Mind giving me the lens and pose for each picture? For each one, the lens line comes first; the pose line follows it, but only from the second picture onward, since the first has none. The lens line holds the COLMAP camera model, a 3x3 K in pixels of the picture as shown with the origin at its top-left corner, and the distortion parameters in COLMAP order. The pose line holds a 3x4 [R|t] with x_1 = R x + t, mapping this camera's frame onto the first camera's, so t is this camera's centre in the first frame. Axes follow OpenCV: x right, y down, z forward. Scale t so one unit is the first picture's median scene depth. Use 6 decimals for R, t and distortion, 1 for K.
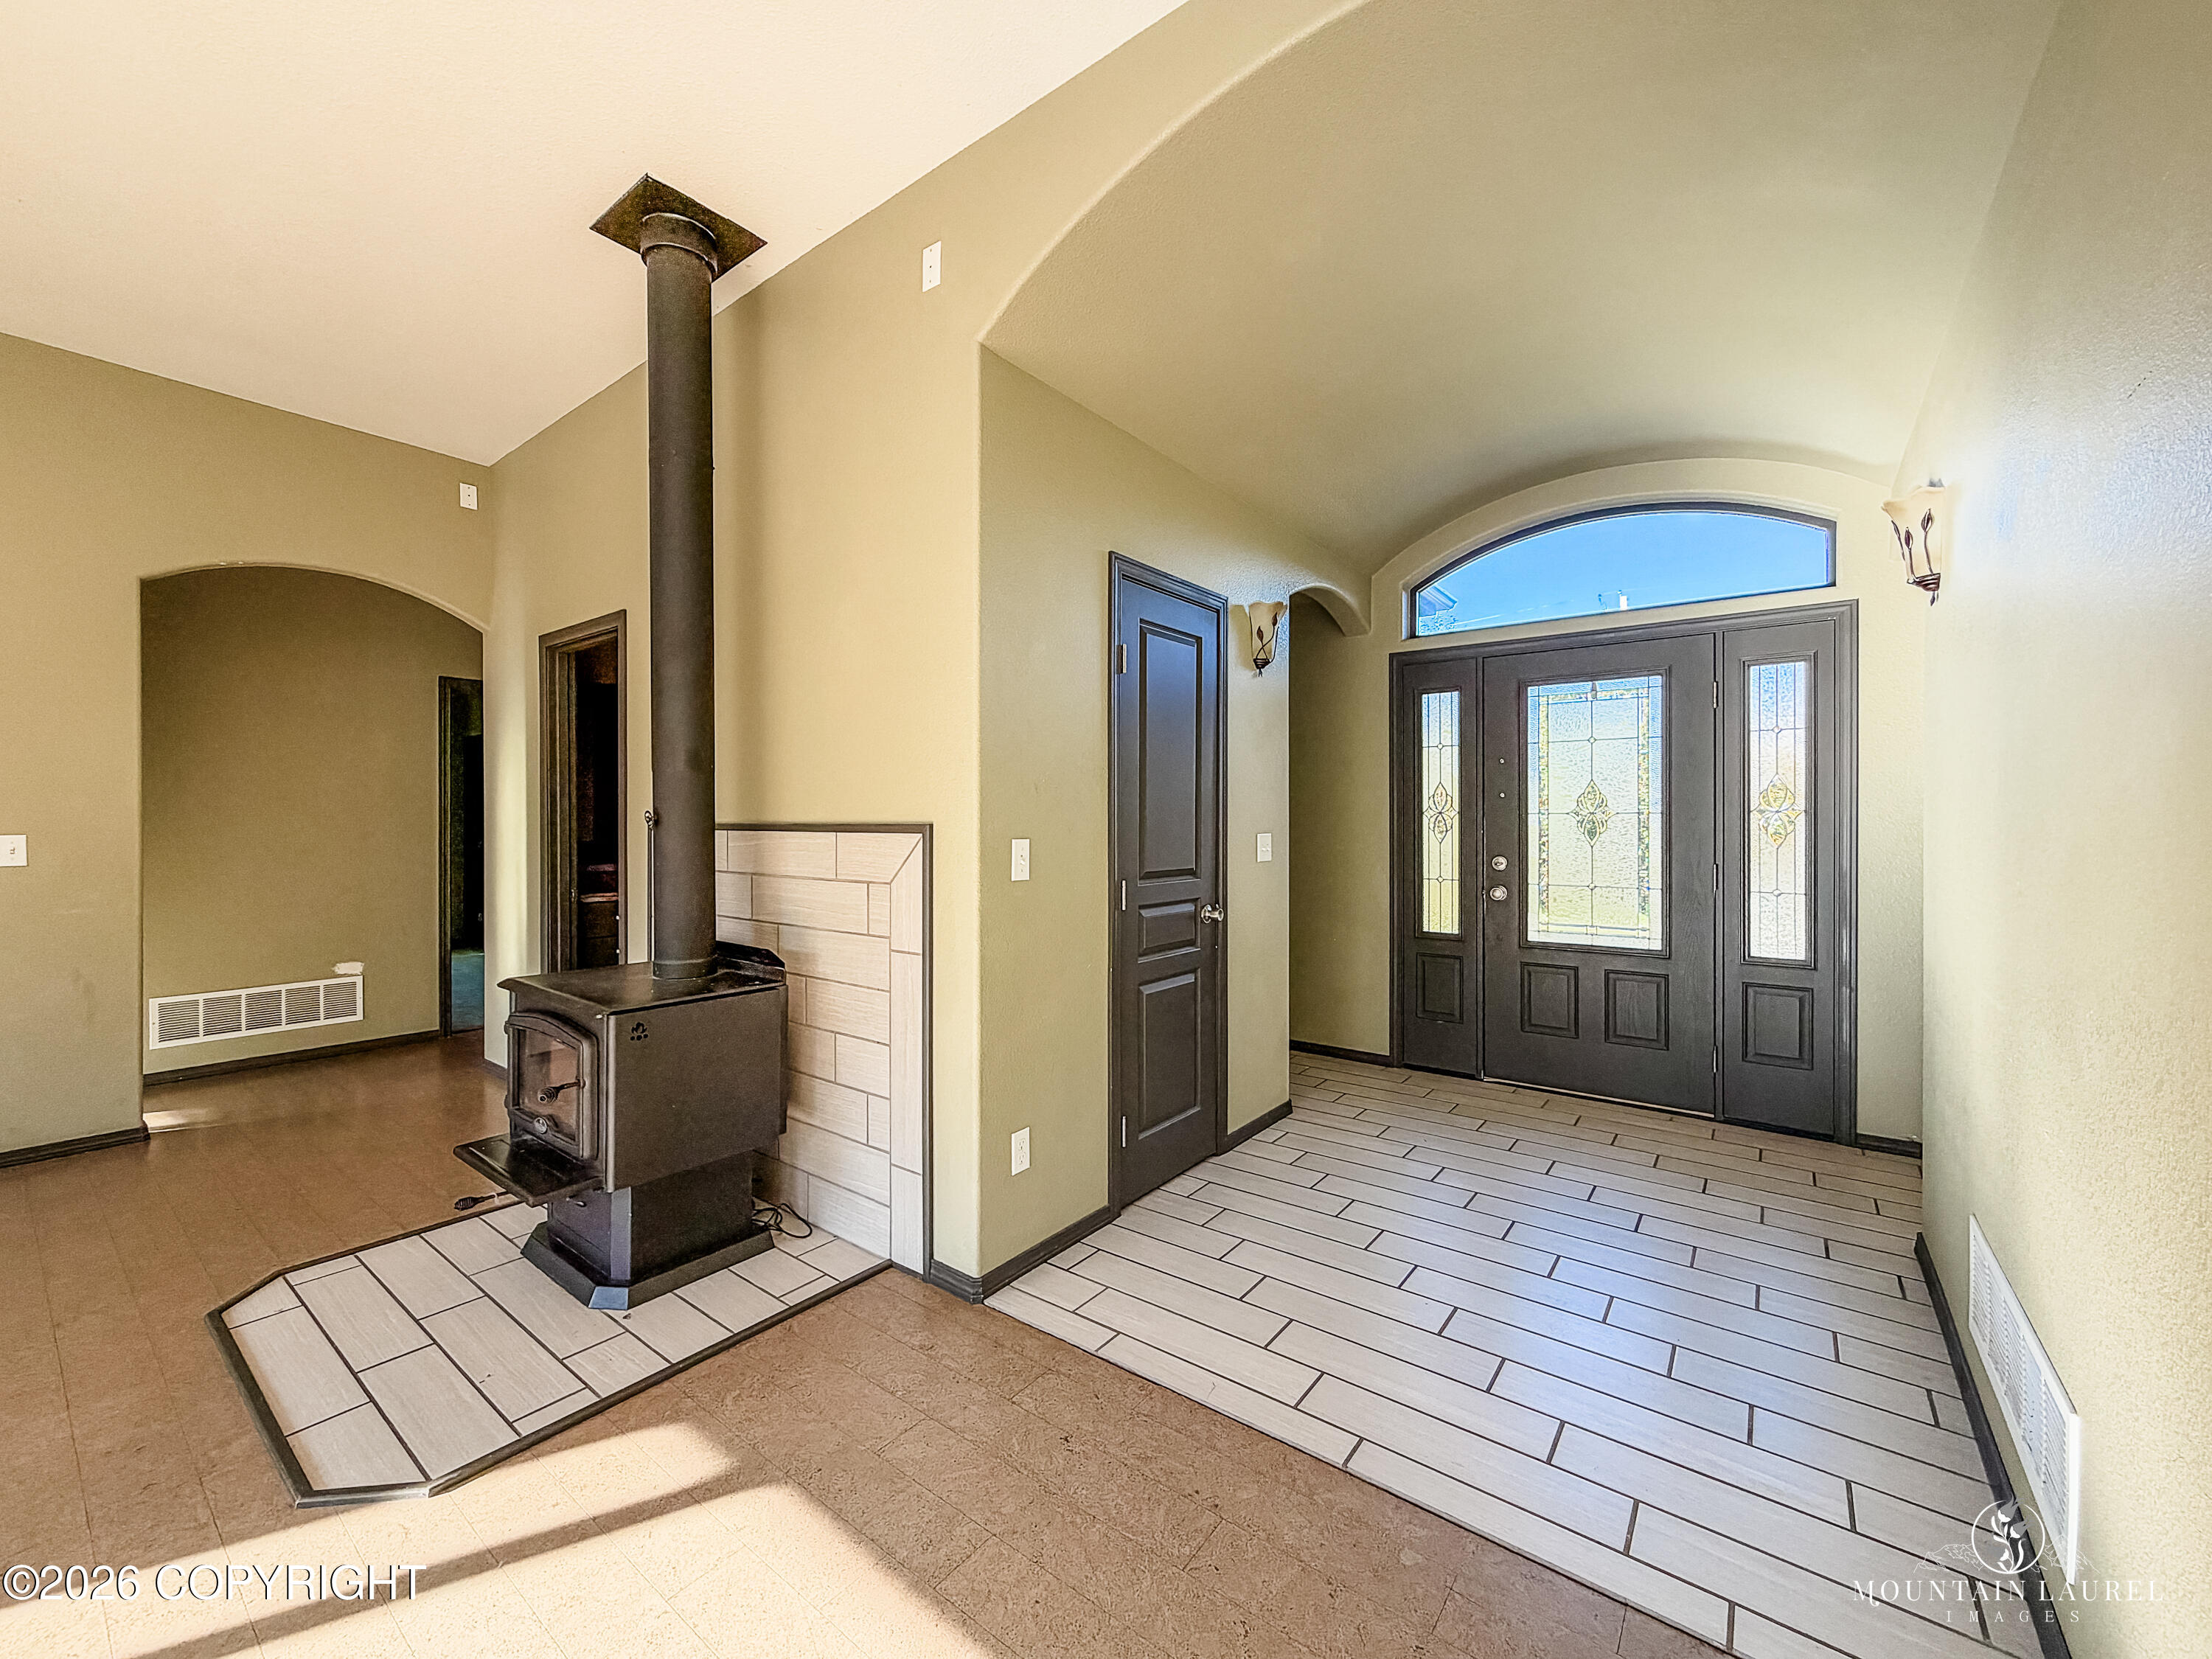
lens RADIAL K [[885.3, 0, 1092.1], [0, 885.3, 821.2], [0, 0, 1]] dist [-0.001513, 0.001056]
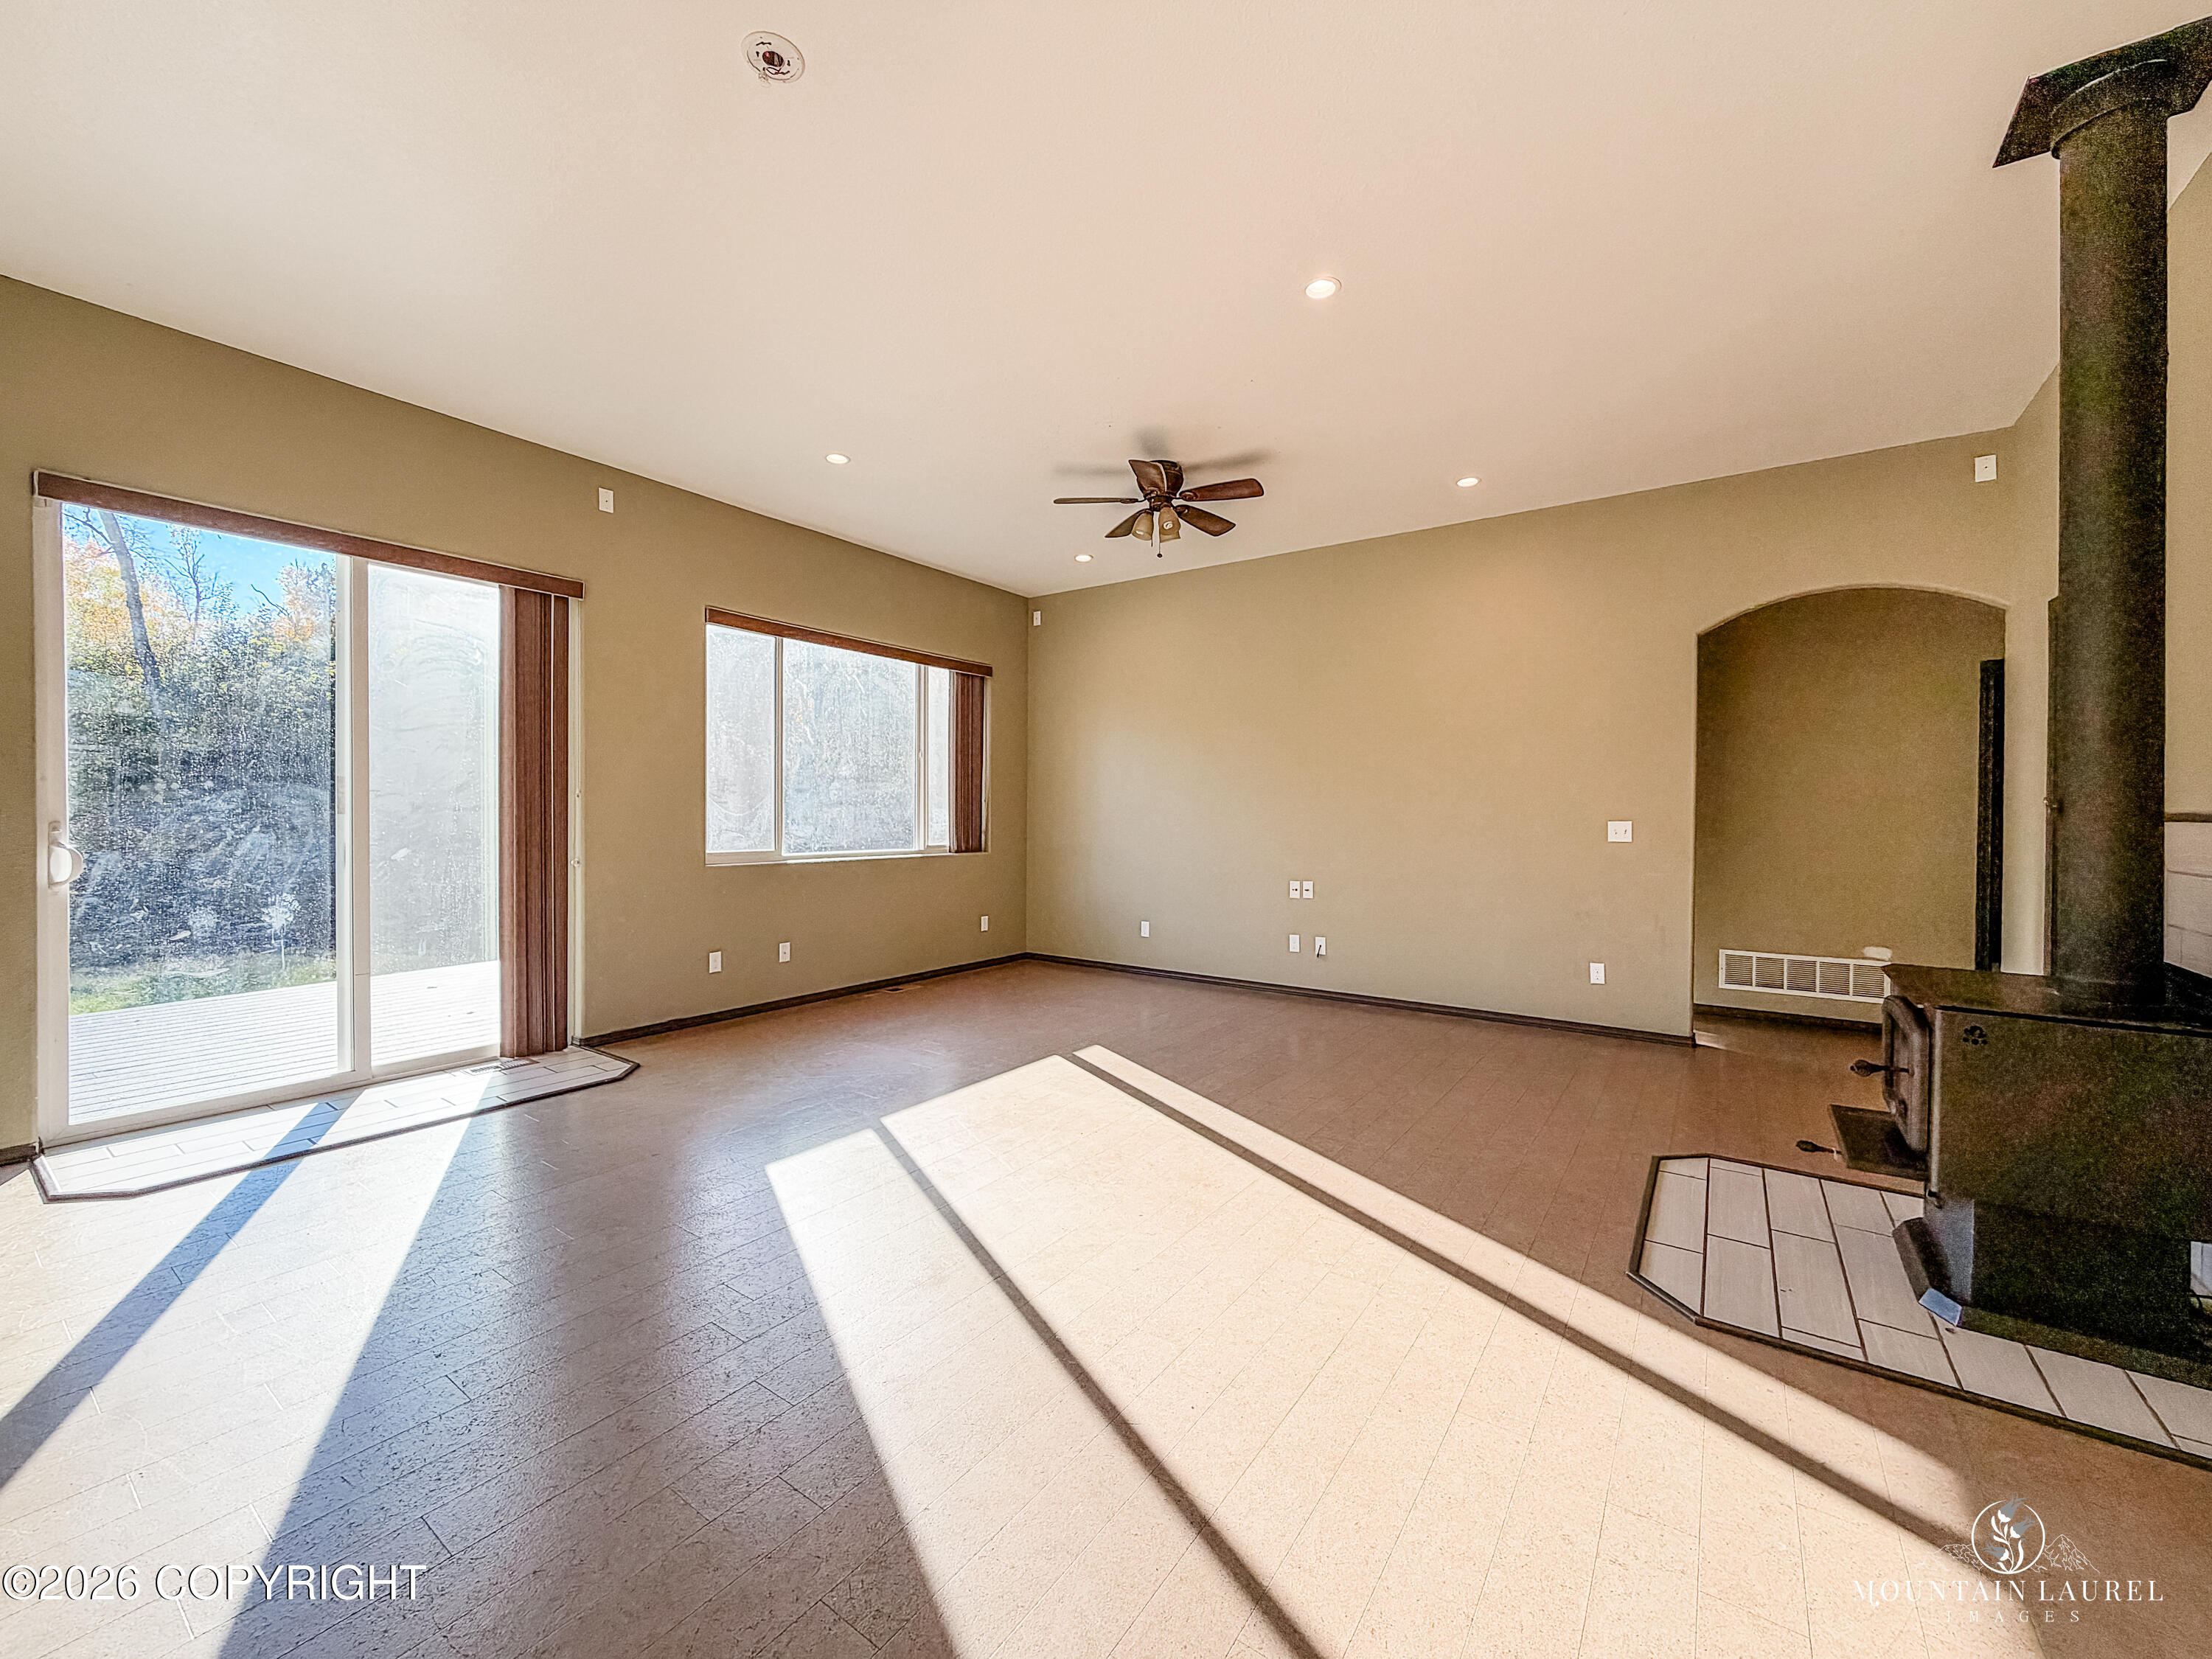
lens RADIAL K [[885.3, 0, 1102.6], [0, 885.3, 820.2], [0, 0, 1]] dist [-0.001513, 0.001056]
pose [[0.048653, 0.008150, -0.998783, 0.259335], [-0.006602, 0.999947, 0.007837, 0.007760], [0.998794, 0.006213, 0.048704, 0.028089]]
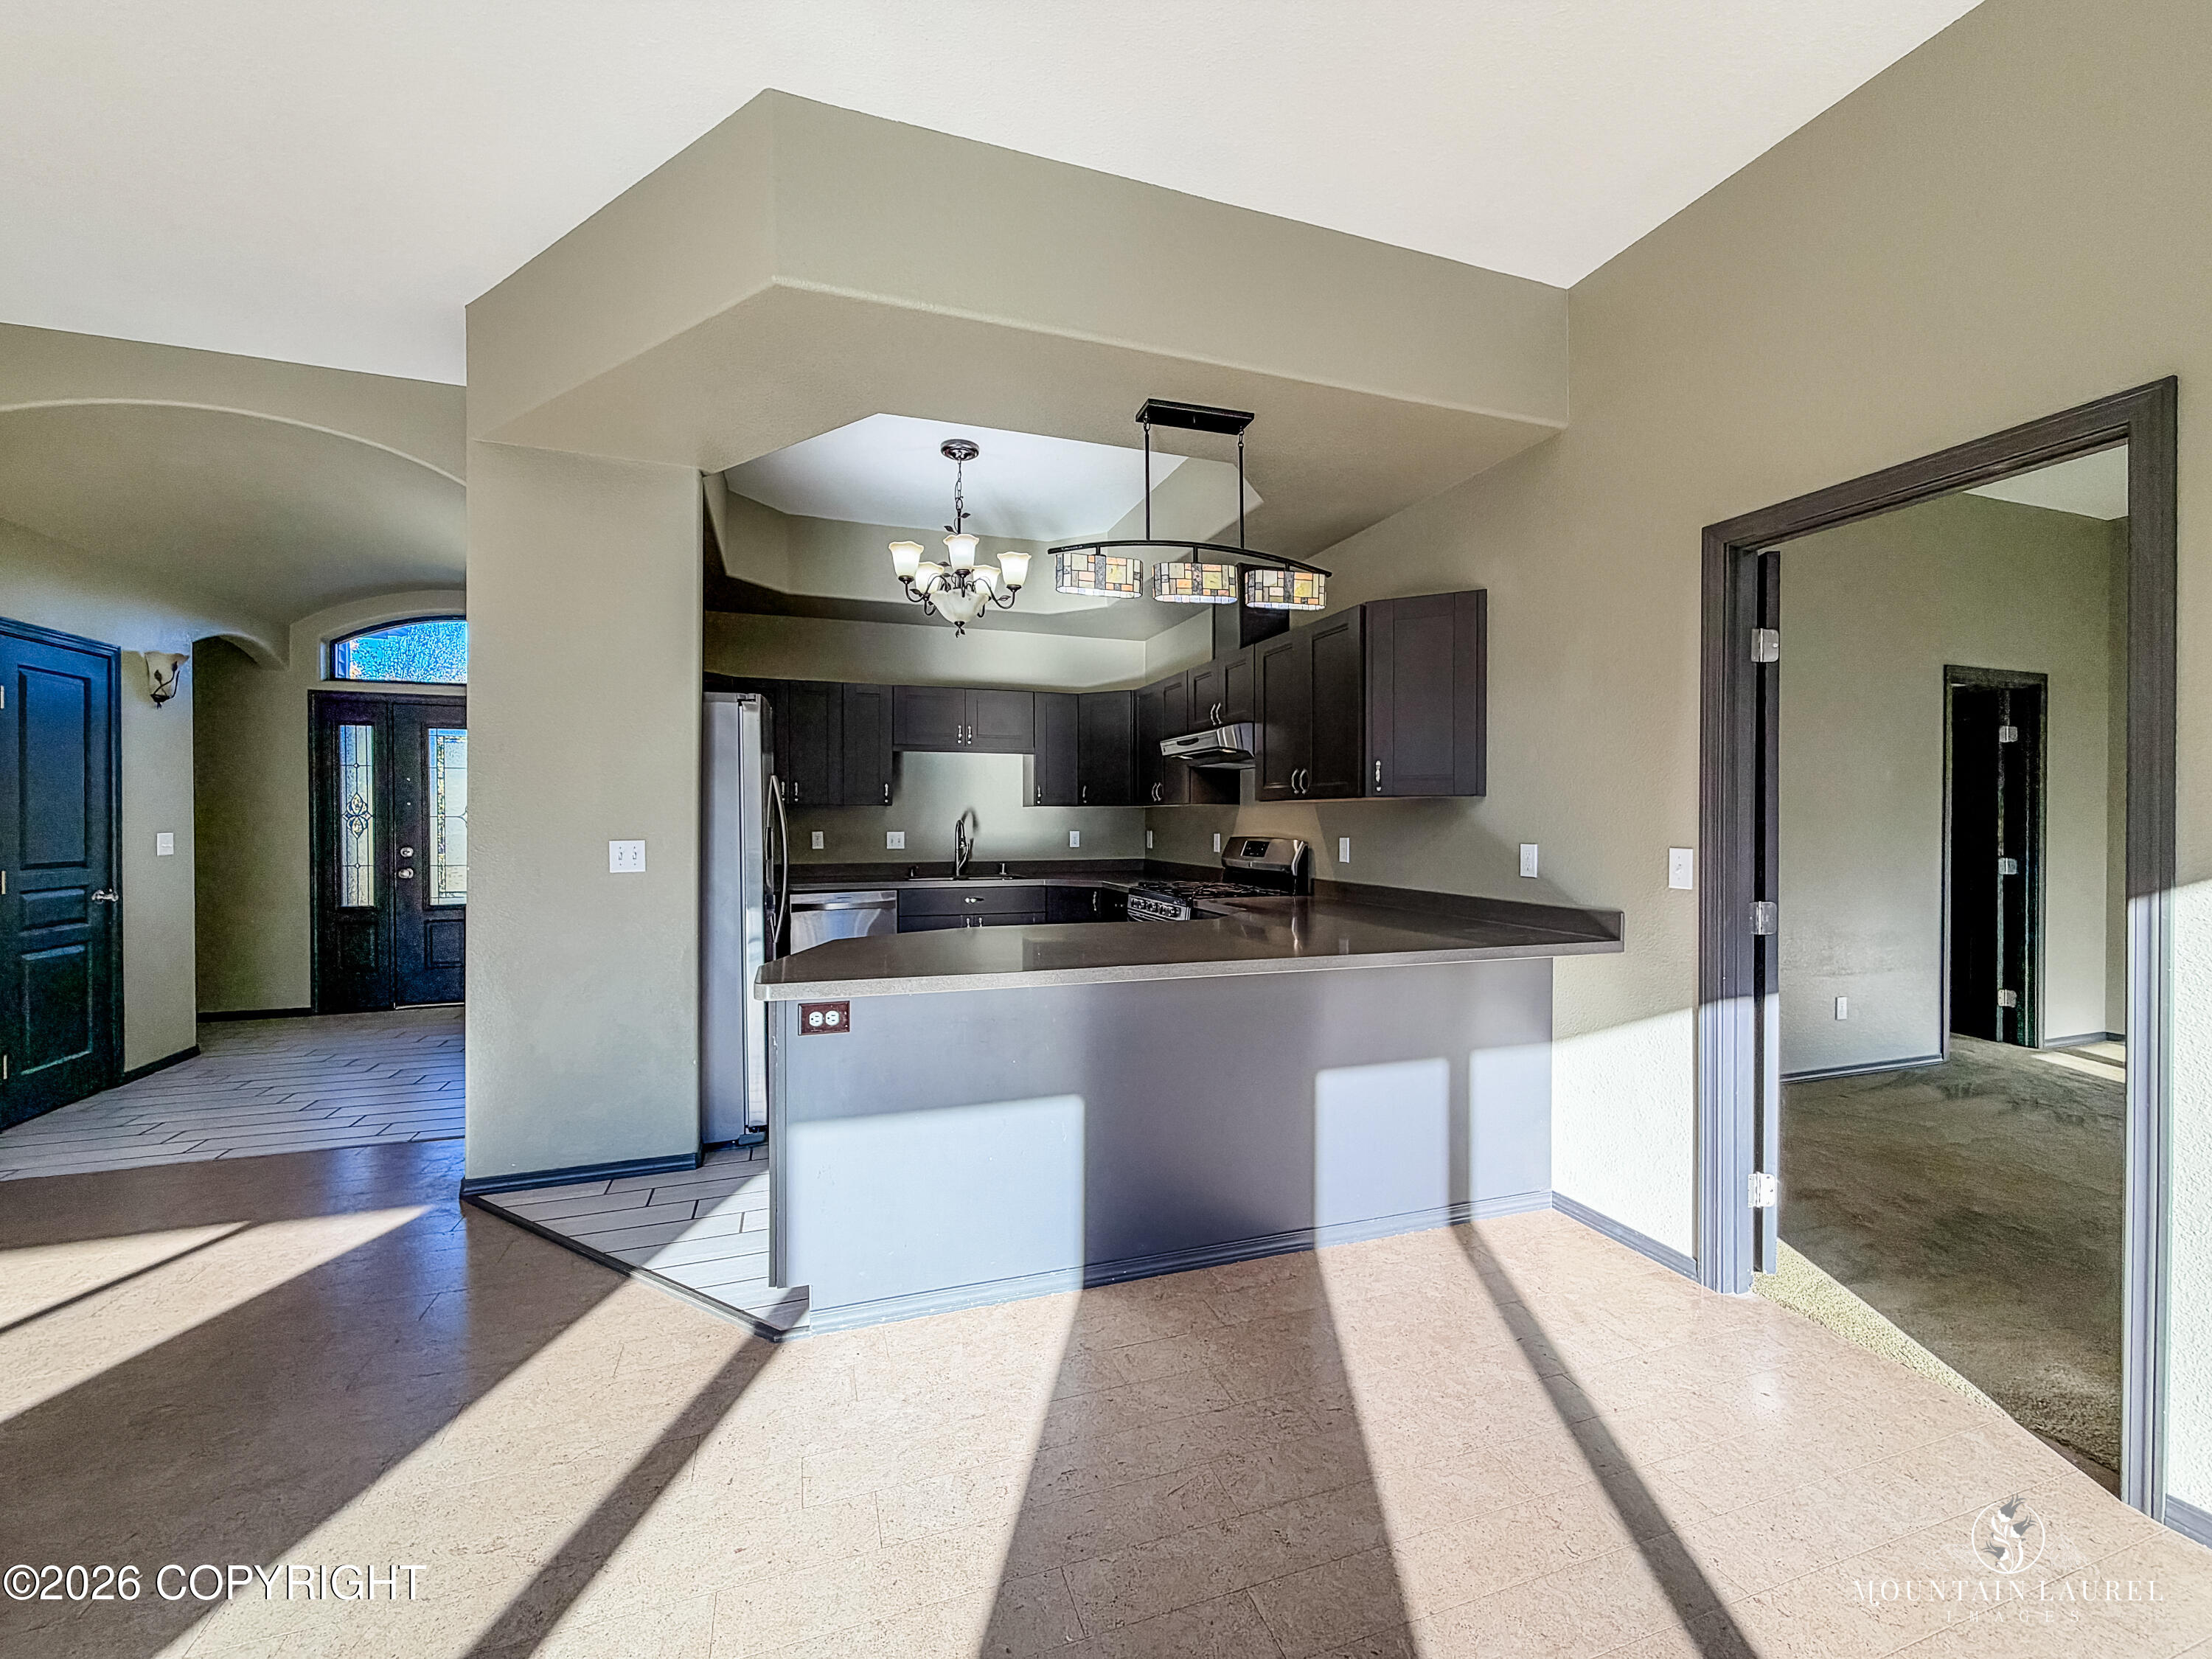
lens RADIAL K [[885.3, 0, 1099.9], [0, 885.3, 826.8], [0, 0, 1]] dist [-0.001513, 0.001056]
pose [[0.548070, -0.007038, 0.836403, -0.145913], [-0.001162, 0.999957, 0.009176, -0.008665], [-0.836432, -0.006001, 0.548038, -0.904949]]
